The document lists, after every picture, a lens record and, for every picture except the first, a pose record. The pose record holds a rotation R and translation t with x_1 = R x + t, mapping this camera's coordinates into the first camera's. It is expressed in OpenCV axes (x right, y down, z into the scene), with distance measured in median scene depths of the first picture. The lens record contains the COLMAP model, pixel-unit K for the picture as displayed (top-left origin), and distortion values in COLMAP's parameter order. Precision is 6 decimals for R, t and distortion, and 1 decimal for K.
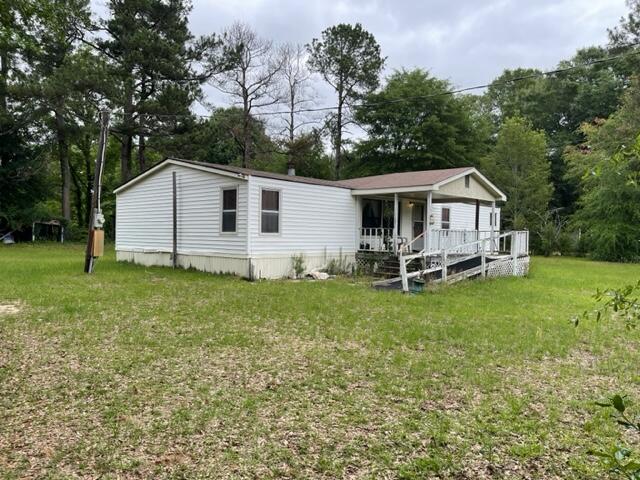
lens RADIAL K [[482.5, 0, 320.0], [0, 482.5, 240.0], [0, 0, 1]] dist [0.020456, -0.003575]
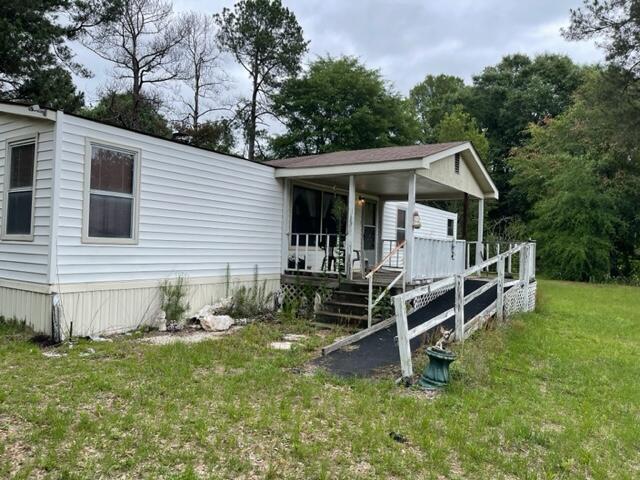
lens RADIAL K [[482.5, 0, 320.0], [0, 482.5, 240.0], [0, 0, 1]] dist [0.020456, -0.003575]
pose [[0.983201, 0.017976, 0.181637, 0.005322], [-0.014470, 0.999683, -0.020608, -0.001942], [-0.181949, 0.017633, 0.983150, 0.171475]]
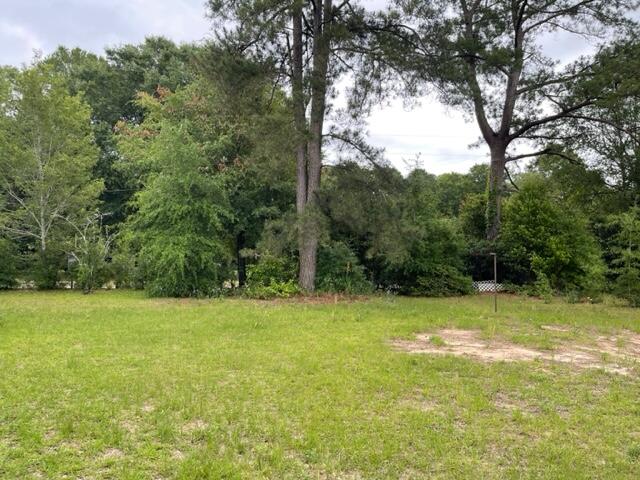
lens RADIAL K [[482.5, 0, 320.0], [0, 482.5, 240.0], [0, 0, 1]] dist [0.020456, -0.003575]
pose [[0.697376, 0.006536, 0.716675, 0.196039], [0.032073, 0.998672, -0.040316, 0.001730], [-0.715987, 0.051102, 0.696241, 0.305567]]
